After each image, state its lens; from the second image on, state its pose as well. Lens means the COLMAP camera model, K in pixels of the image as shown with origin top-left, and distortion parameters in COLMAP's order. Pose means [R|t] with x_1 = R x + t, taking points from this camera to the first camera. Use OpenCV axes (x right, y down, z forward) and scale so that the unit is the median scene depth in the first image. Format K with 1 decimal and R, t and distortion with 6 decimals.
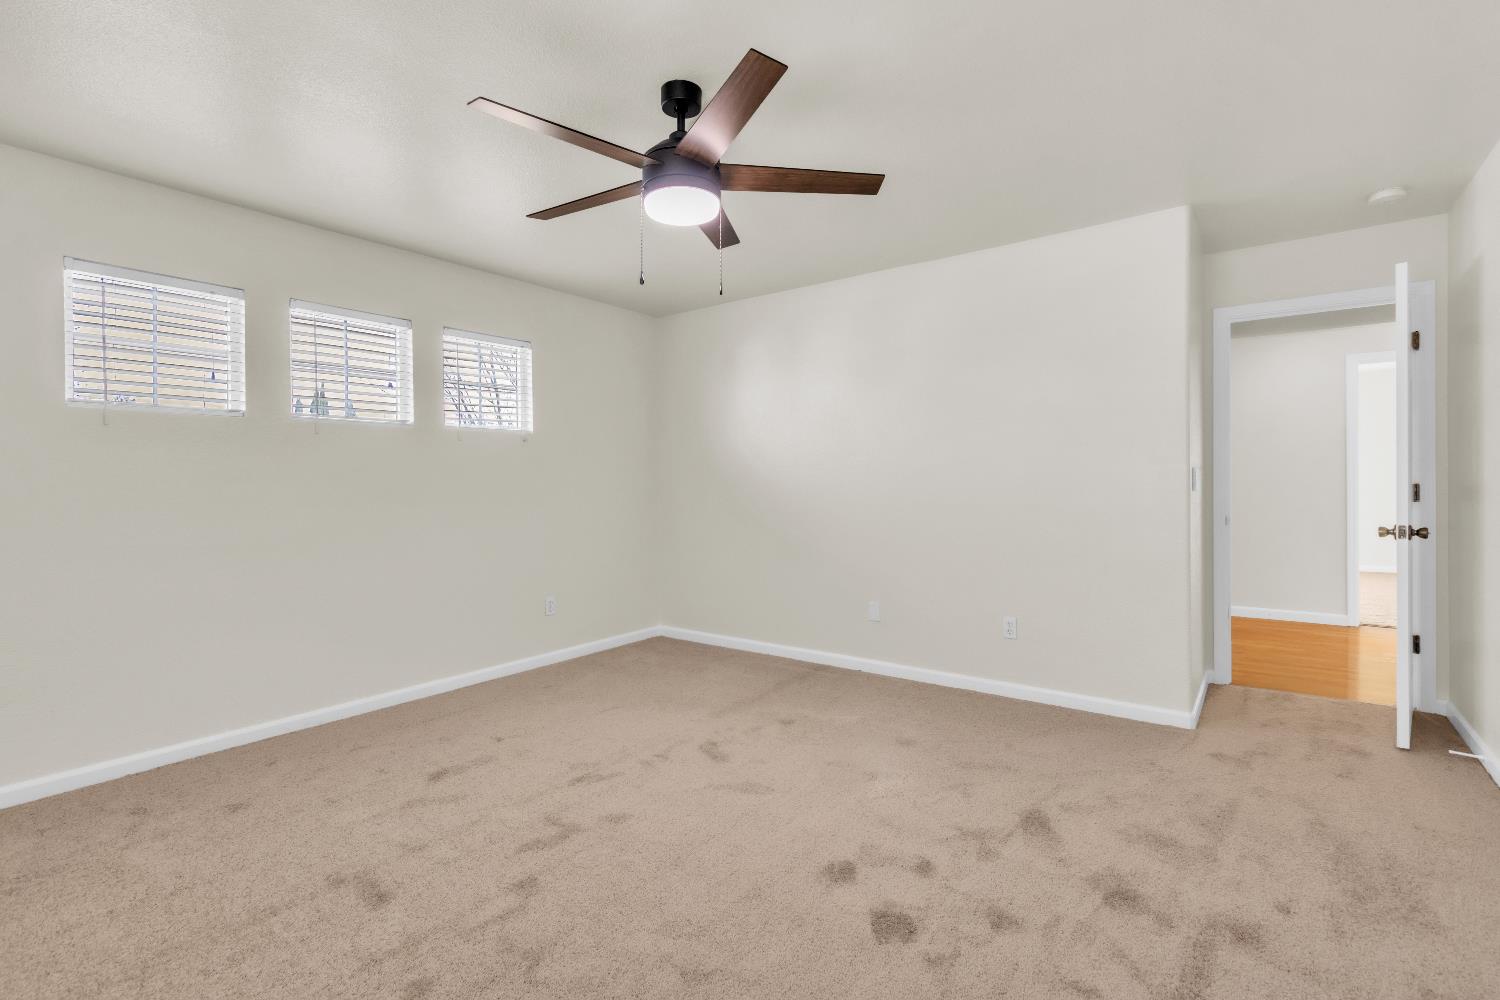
lens RADIAL K [[690.1, 0, 750.9], [0, 690.1, 483.2], [0, 0, 1]] dist [0.002084, -0.000556]
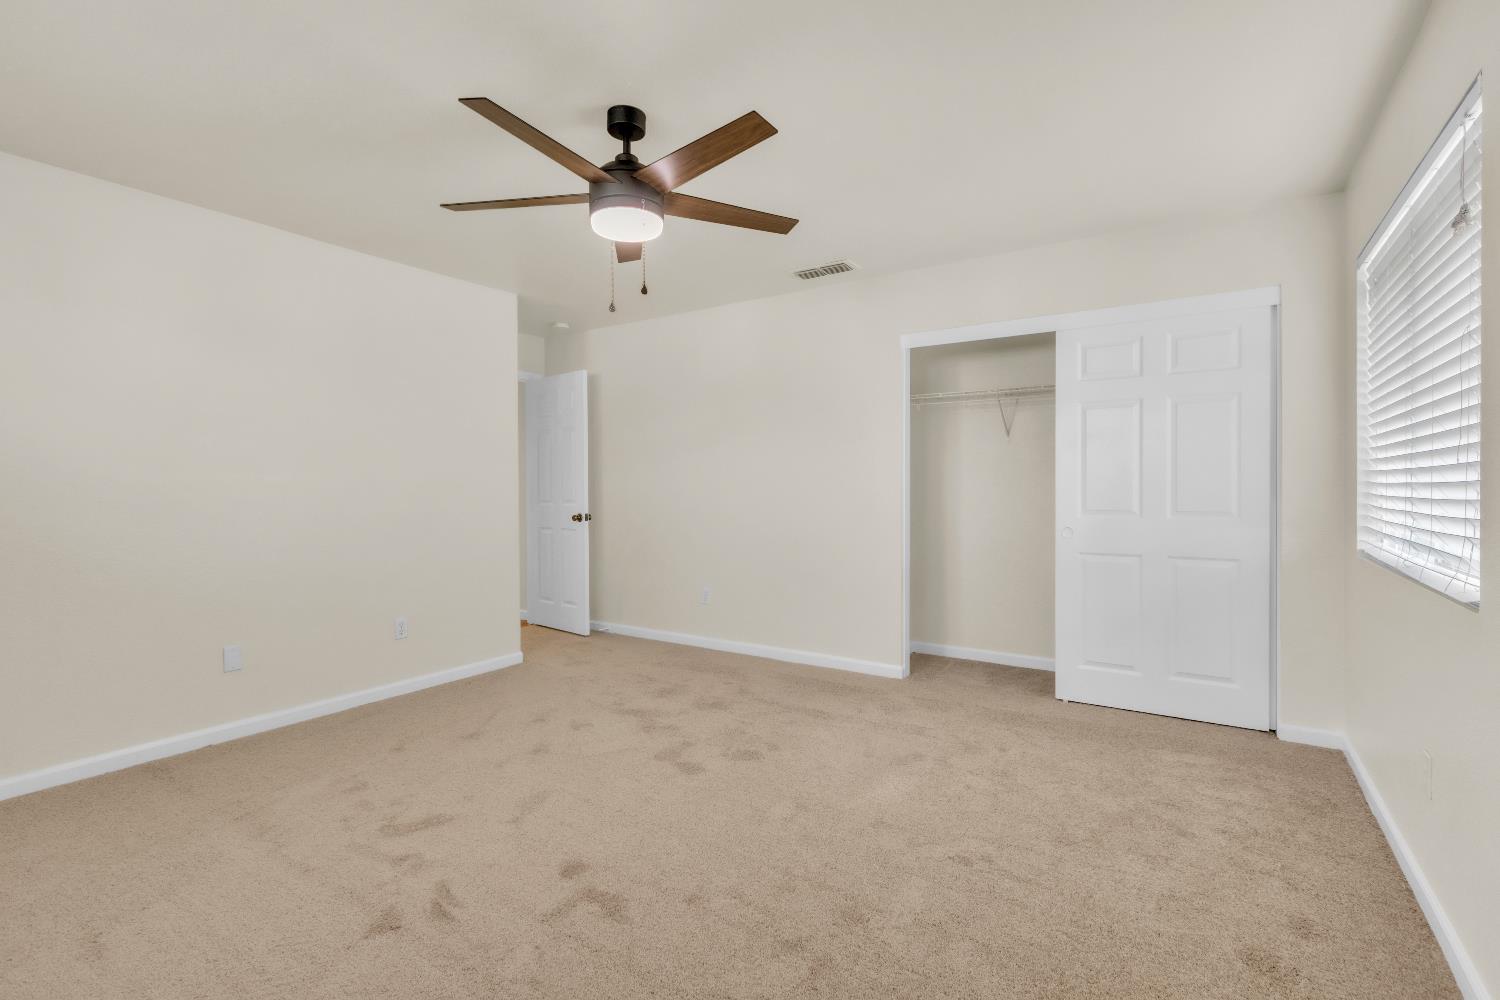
lens RADIAL K [[690.1, 0, 750.9], [0, 690.1, 483.2], [0, 0, 1]] dist [0.002084, -0.000556]
pose [[-0.064247, 0.012395, 0.997857, -1.129216], [0.007588, 0.999900, -0.011932, 0.010460], [-0.997905, 0.006805, -0.064334, 0.854407]]
